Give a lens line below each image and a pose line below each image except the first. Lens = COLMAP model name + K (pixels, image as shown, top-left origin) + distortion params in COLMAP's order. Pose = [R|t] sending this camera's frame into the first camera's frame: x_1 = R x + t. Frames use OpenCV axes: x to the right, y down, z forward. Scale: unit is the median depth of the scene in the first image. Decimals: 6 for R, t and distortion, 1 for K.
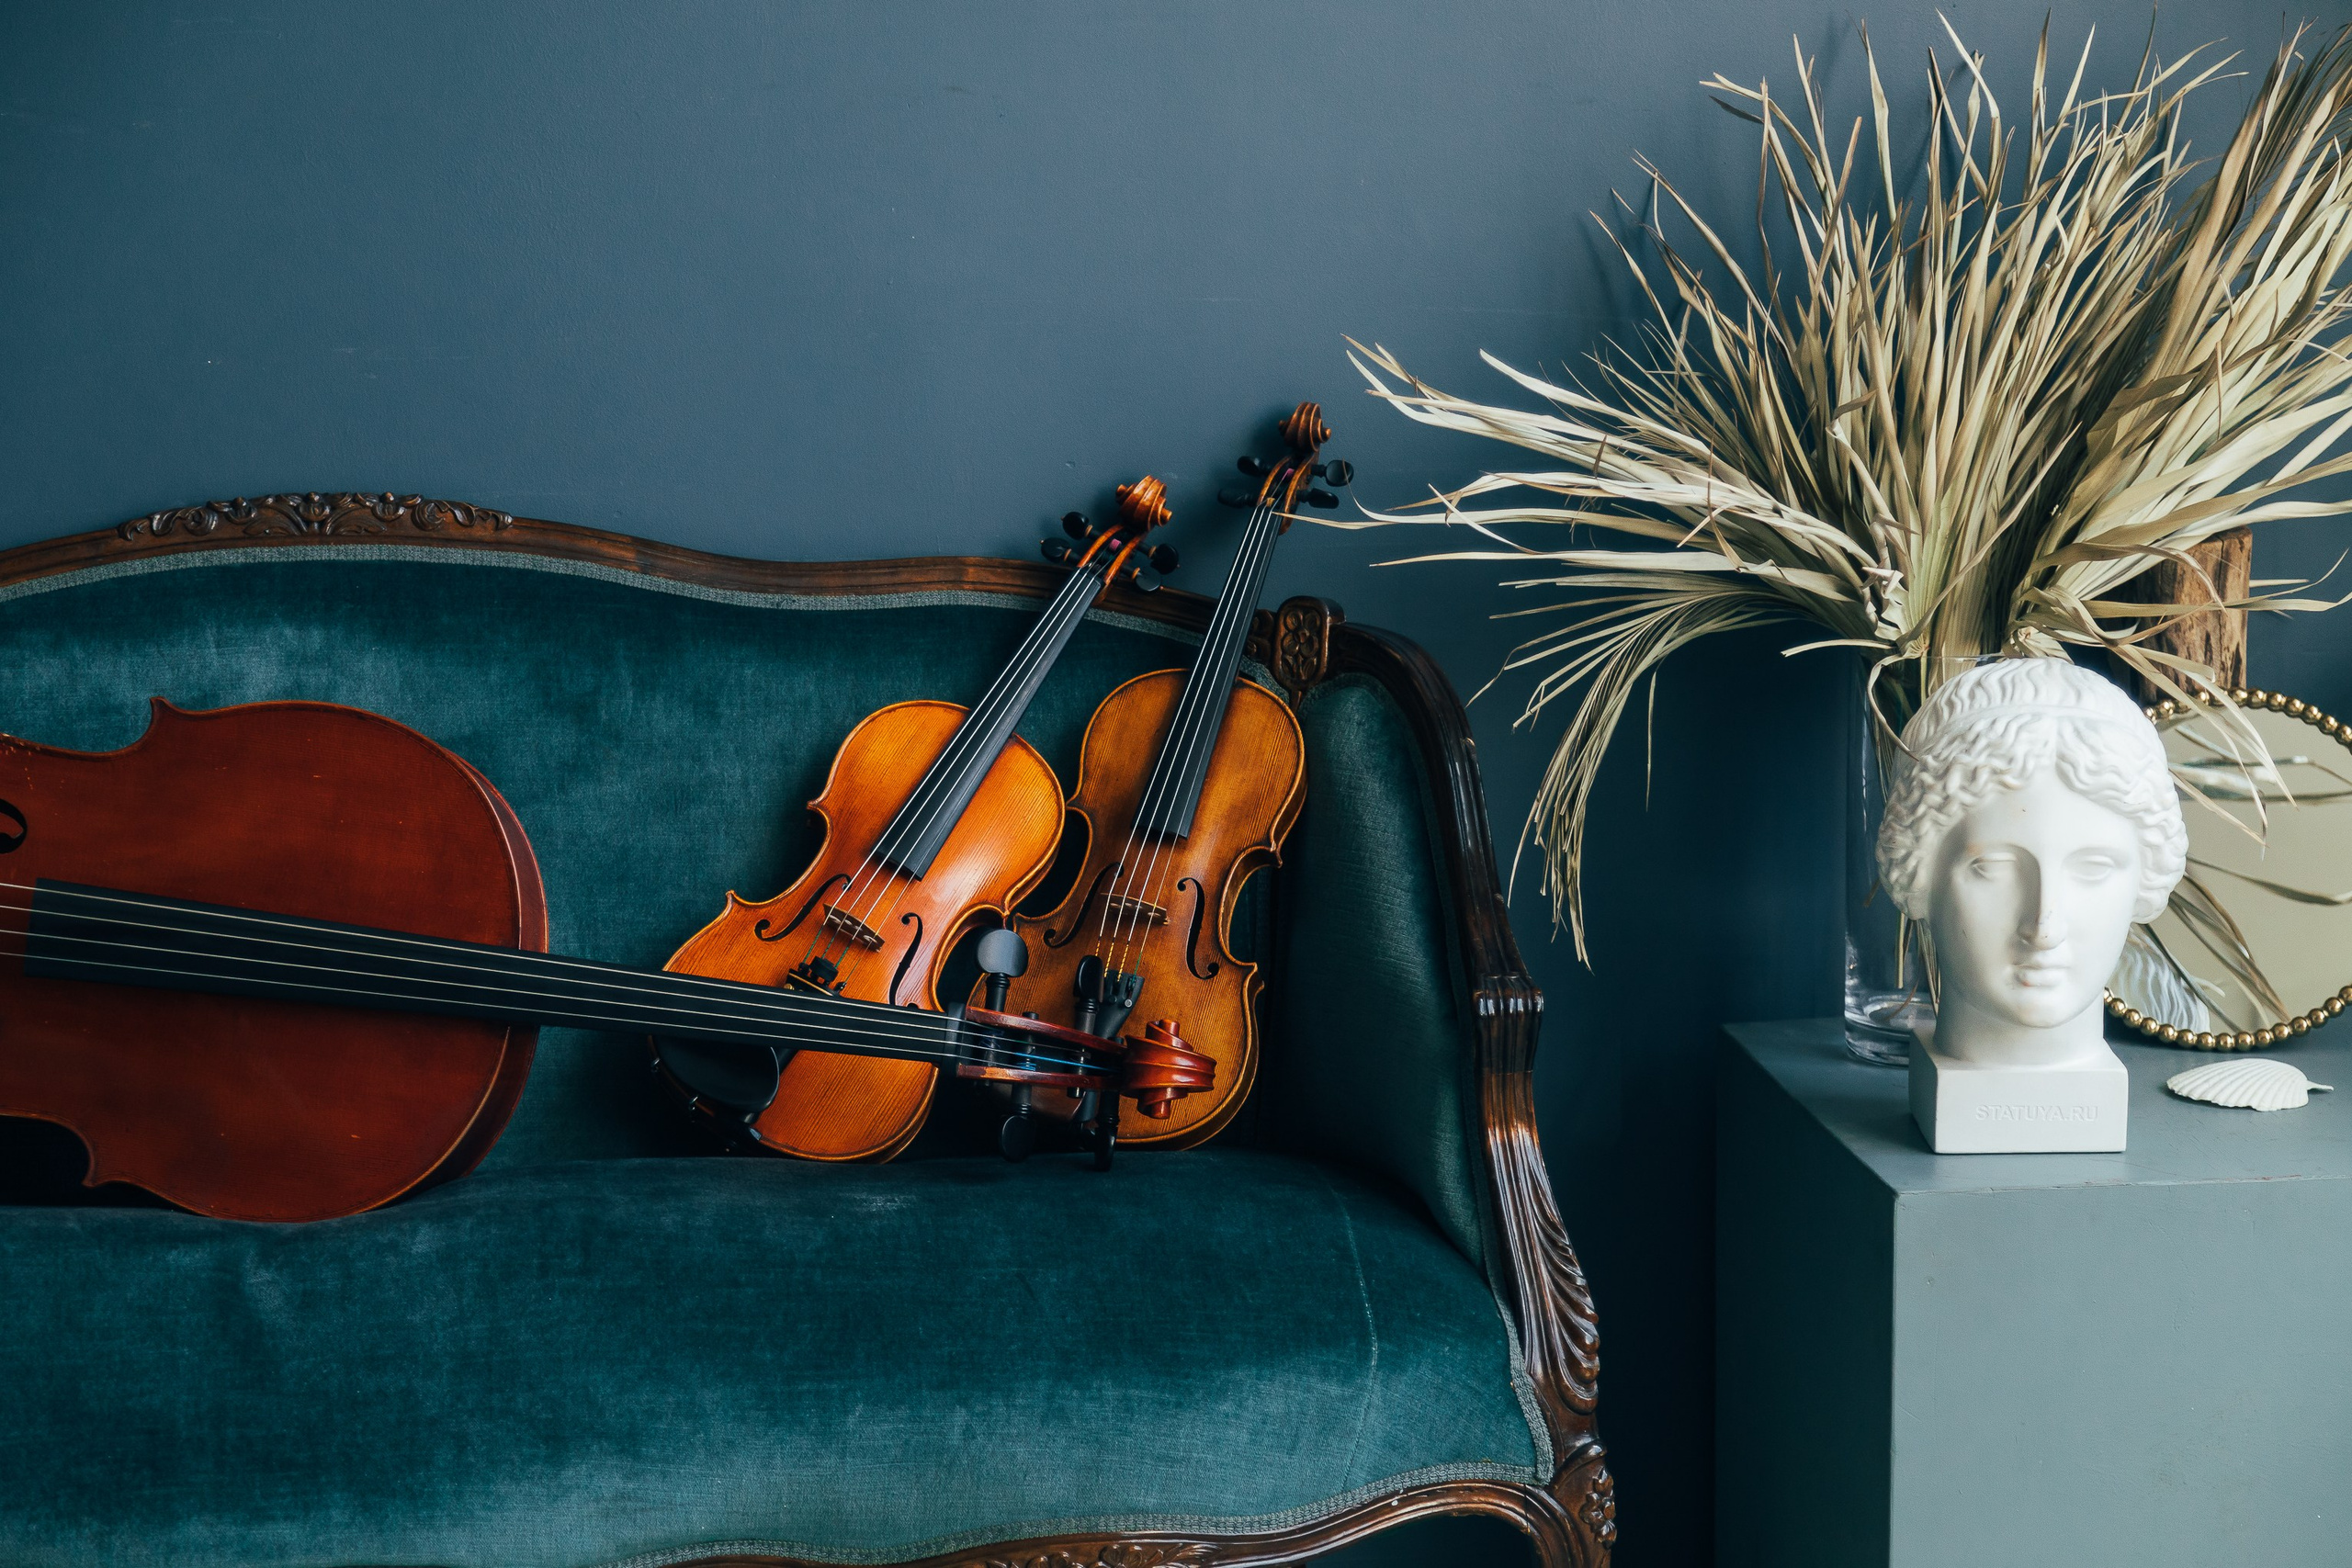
lens RADIAL K [[5140.3, 0, 1169.1], [0, 5140.3, 801.8], [0, 0, 1]] dist [0.006227, 0.000000]
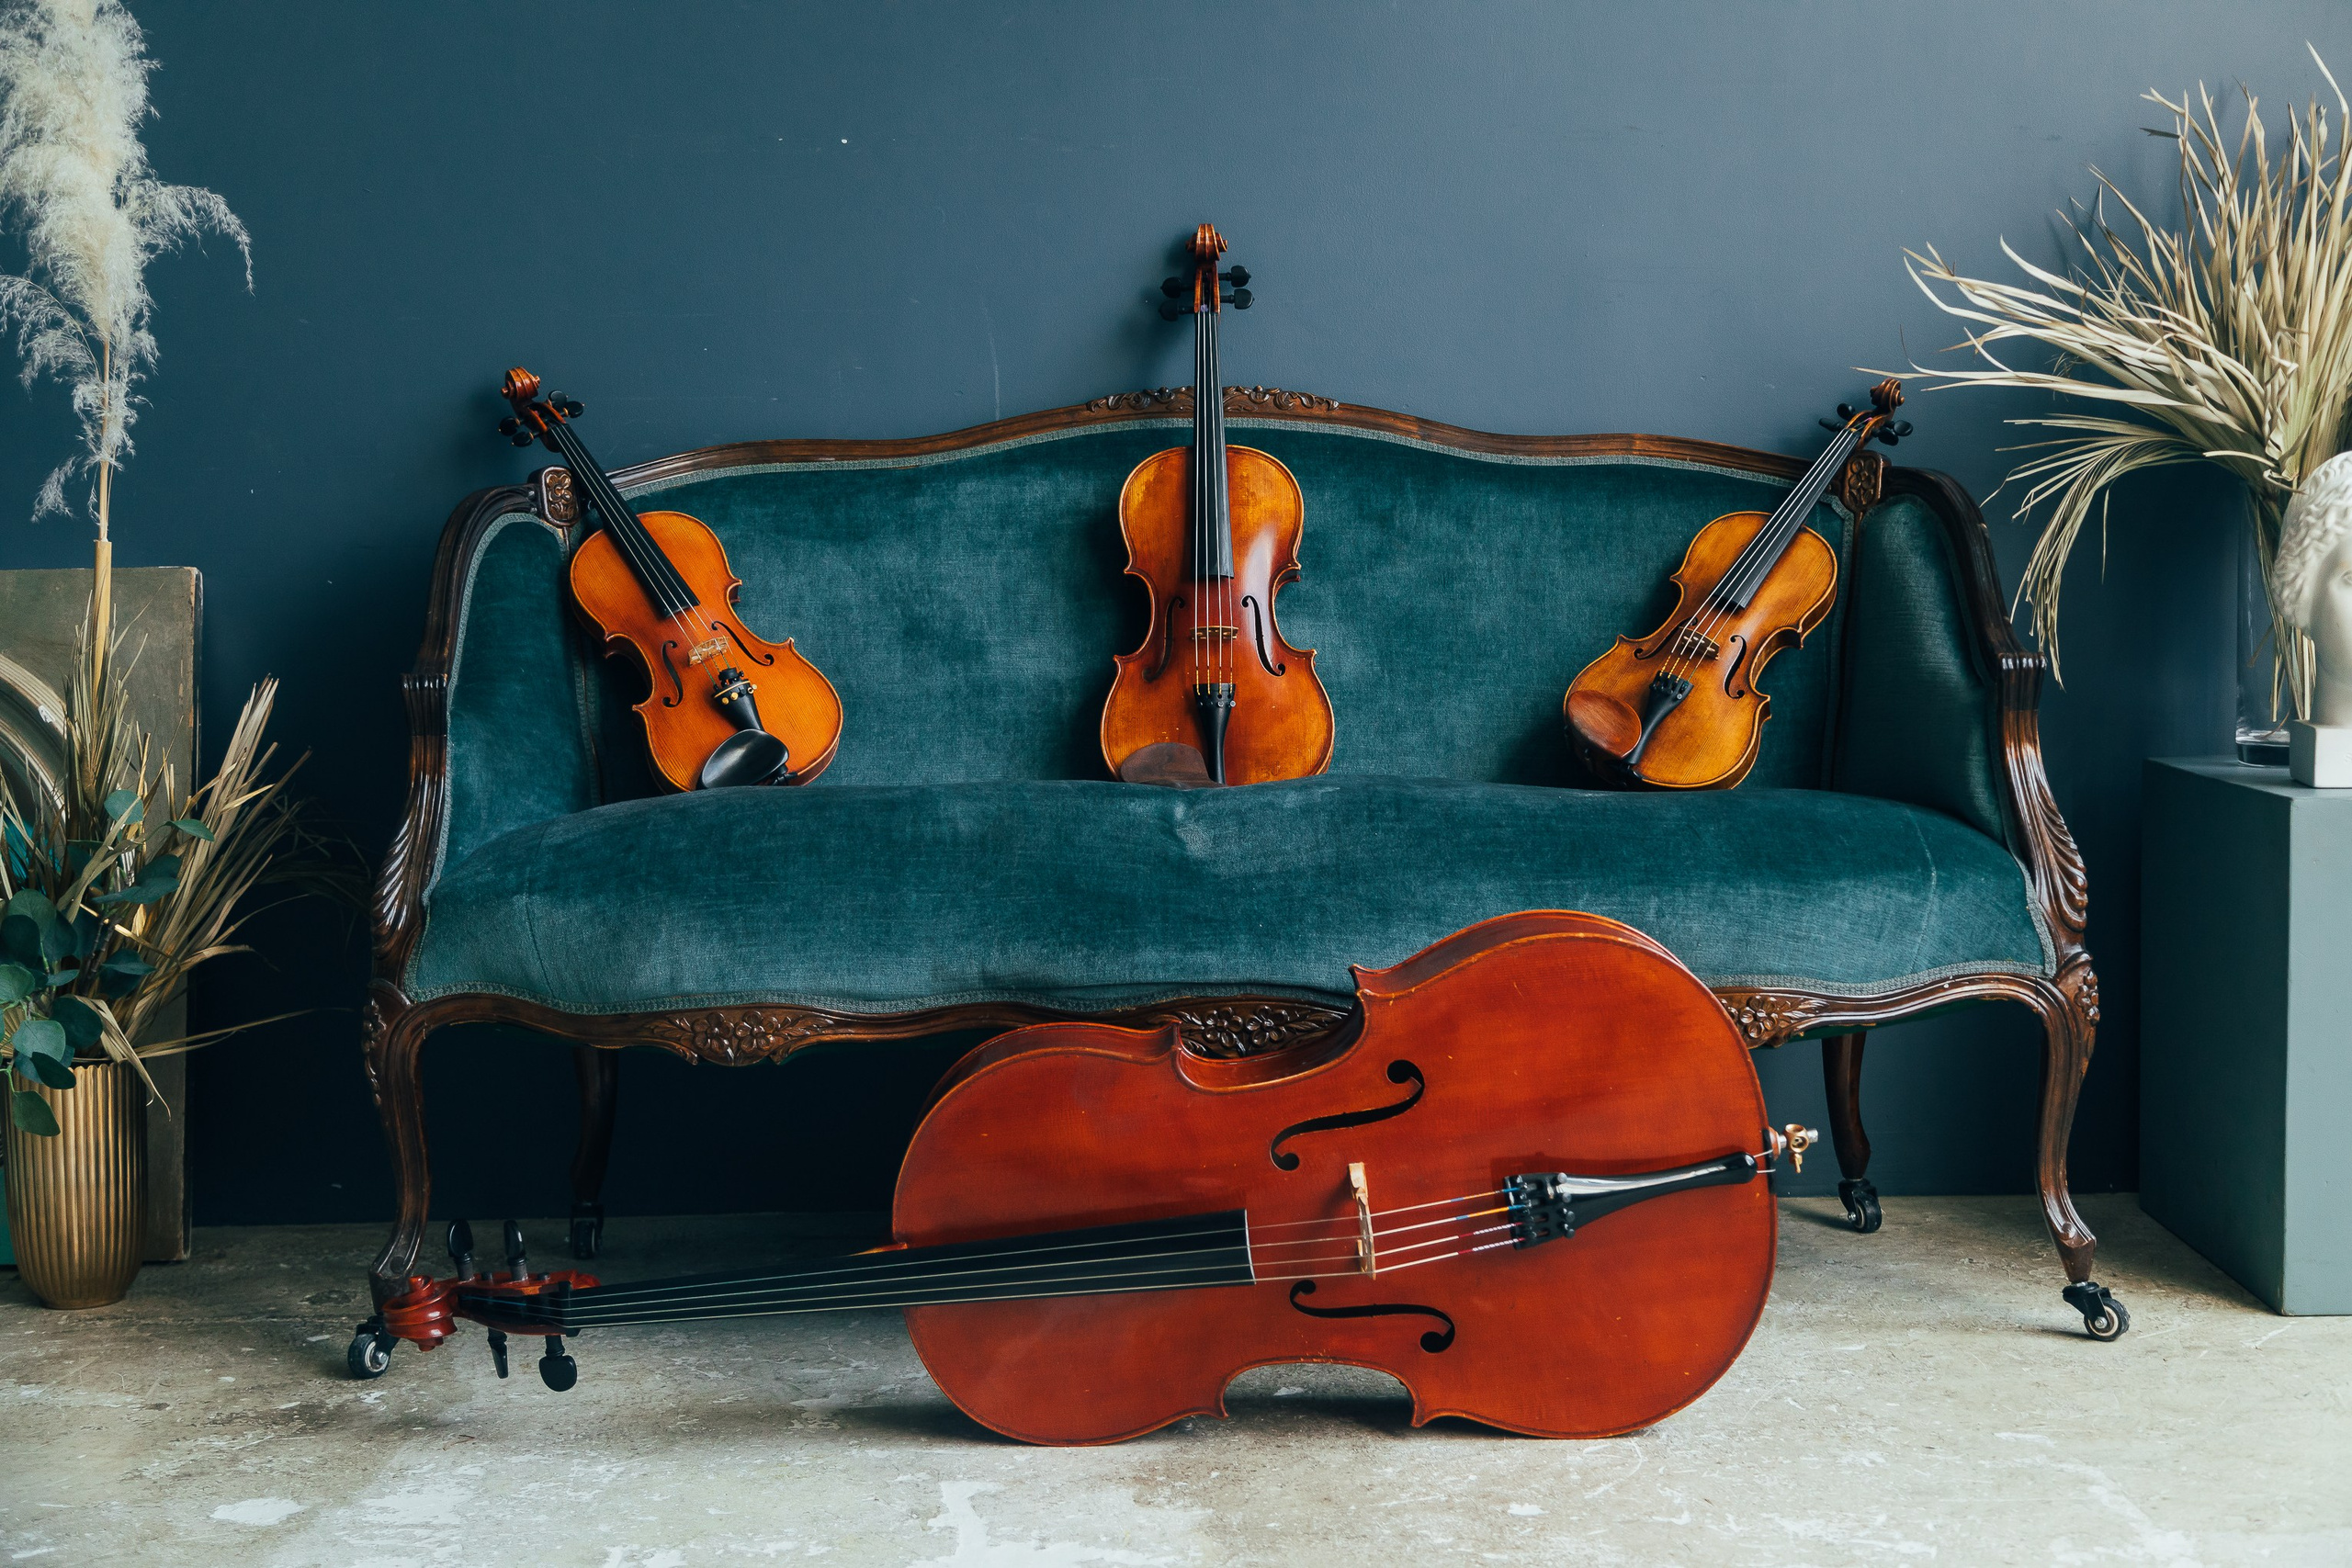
lens RADIAL K [[3404.3, 0, 1179.3], [0, 3404.3, 774.7], [0, 0, 1]] dist [0.028078, 0.000000]
pose [[0.991896, 0.010545, -0.126615, -0.047838], [-0.023197, 0.994829, -0.098876, 0.166884], [0.124918, 0.101011, 0.987012, 0.001909]]
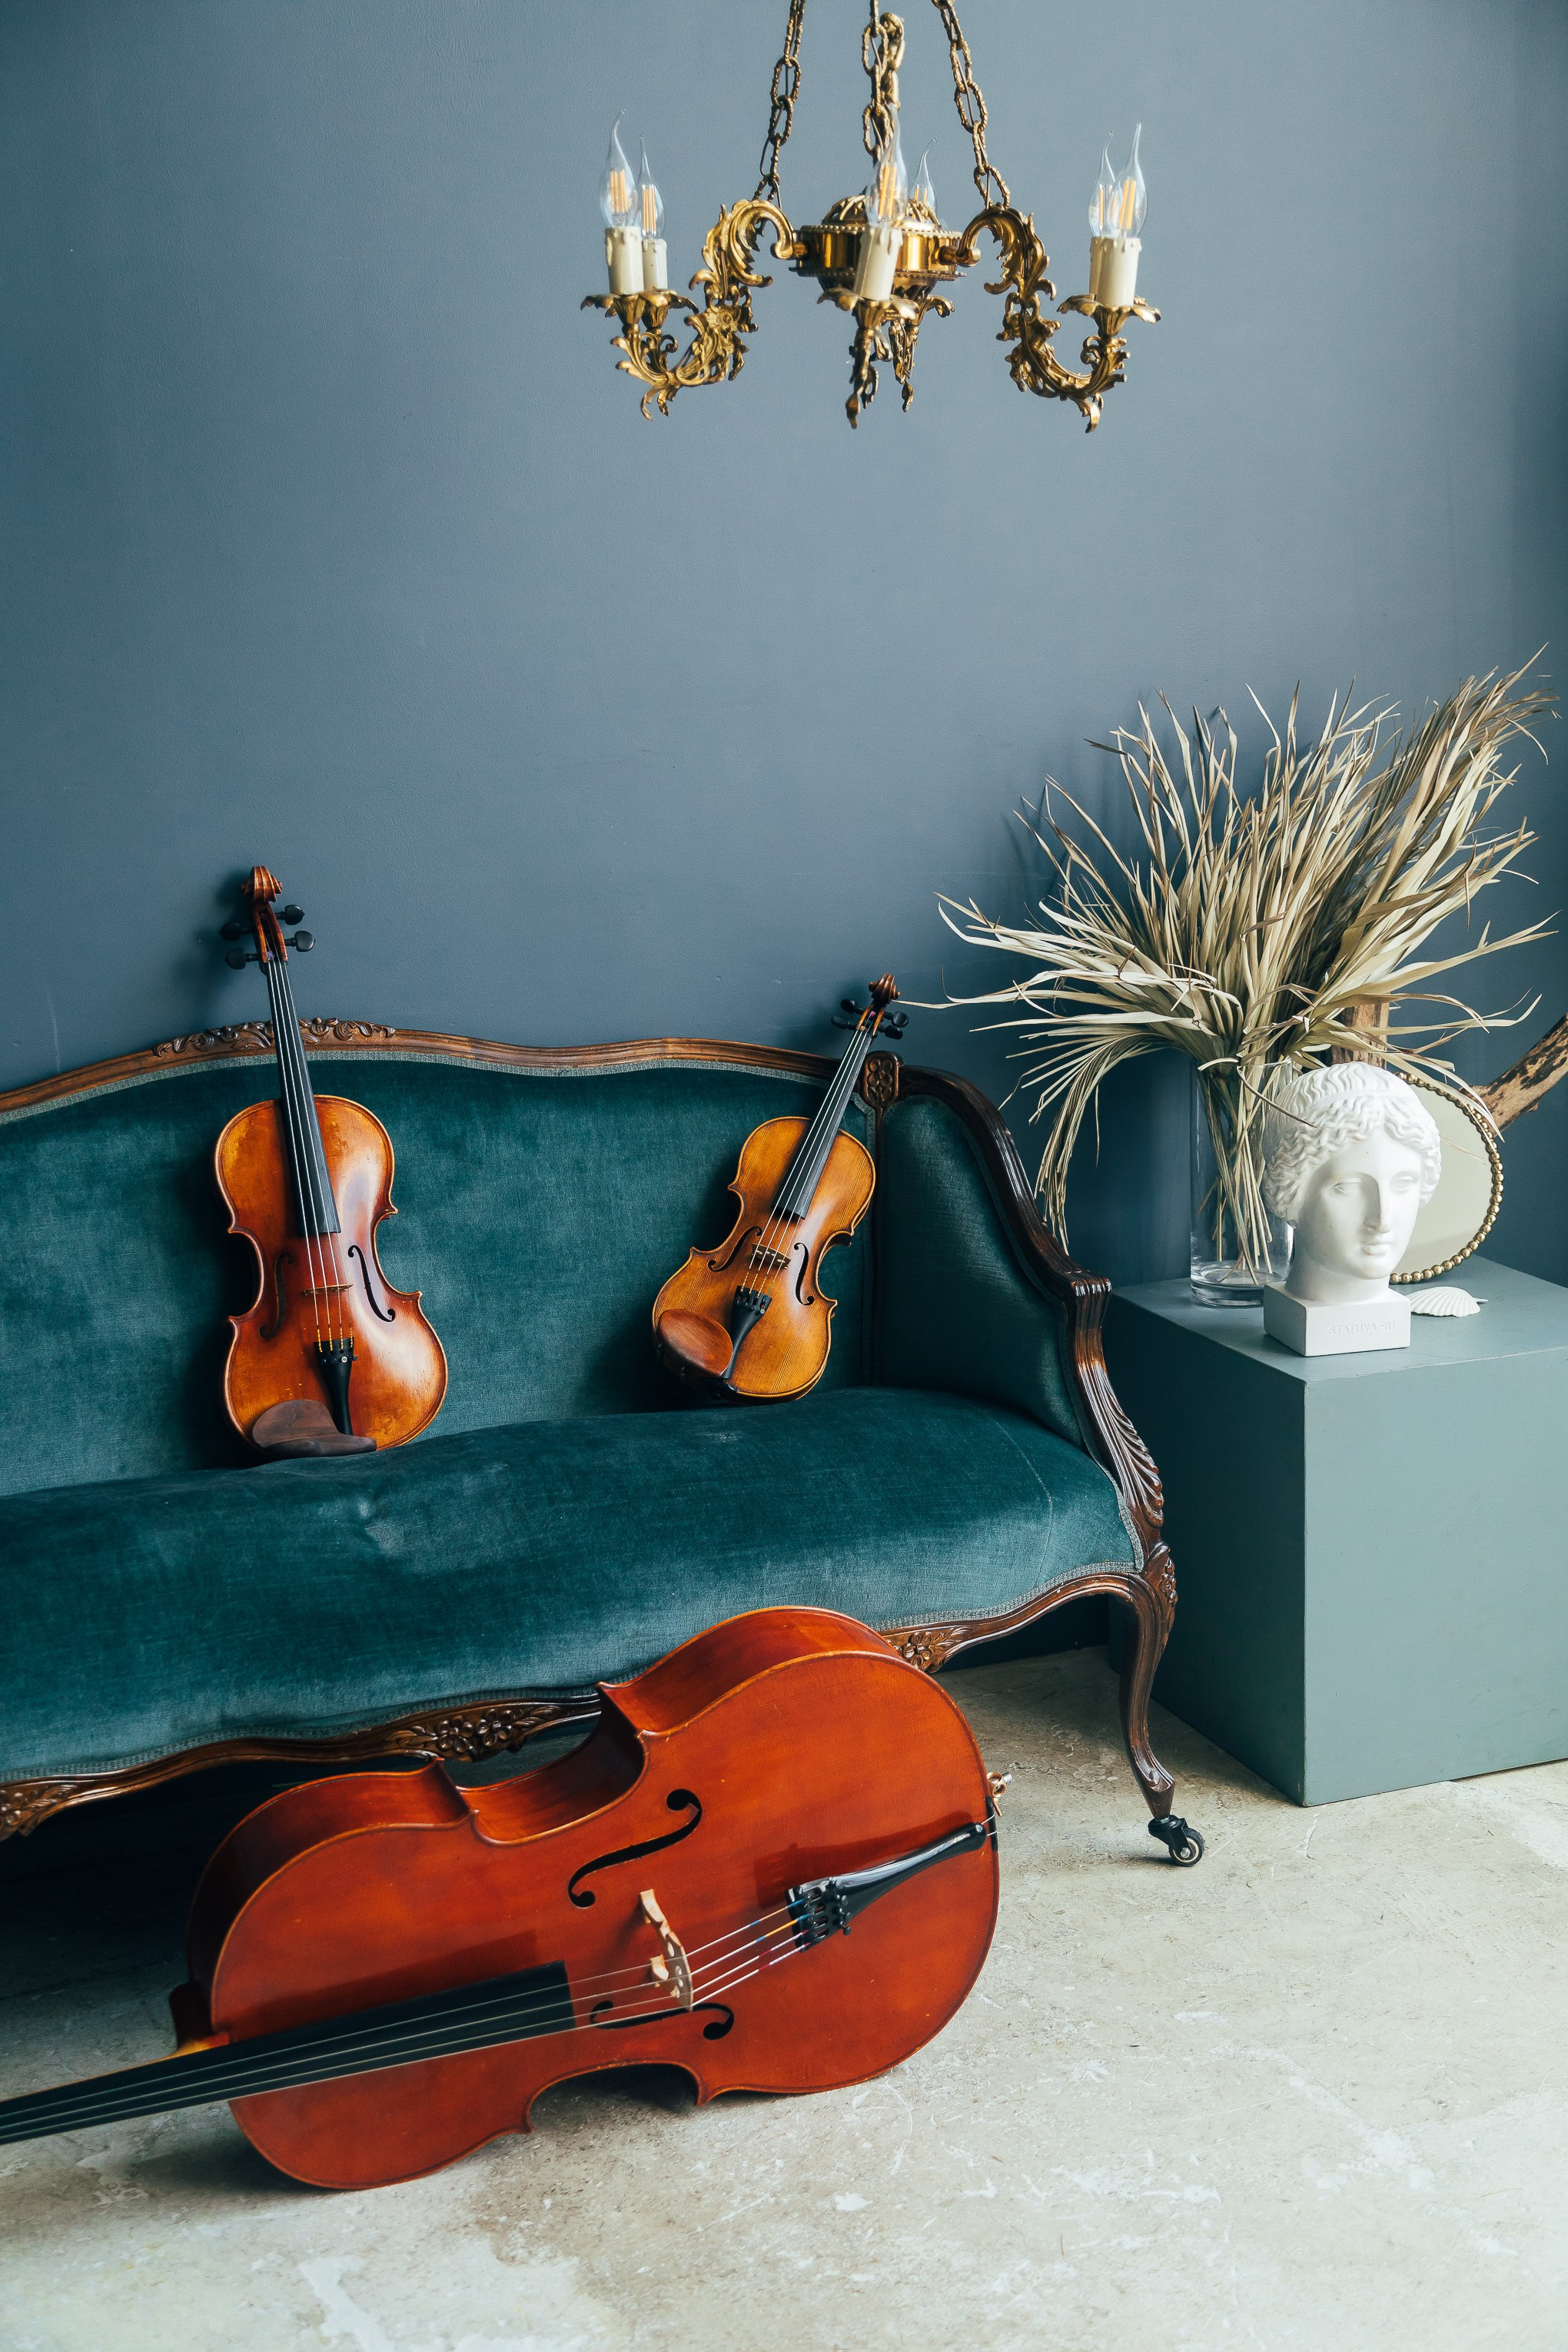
lens RADIAL K [[3079.5, 0, 769.9], [0, 3079.5, 1194.3], [0, 0, 1]] dist [0.016252, 0.000000]
pose [[0.974059, -0.066567, 0.216282, -0.239104], [0.063512, 0.997759, 0.021049, -0.017914], [-0.217199, -0.006767, 0.976104, 0.042910]]
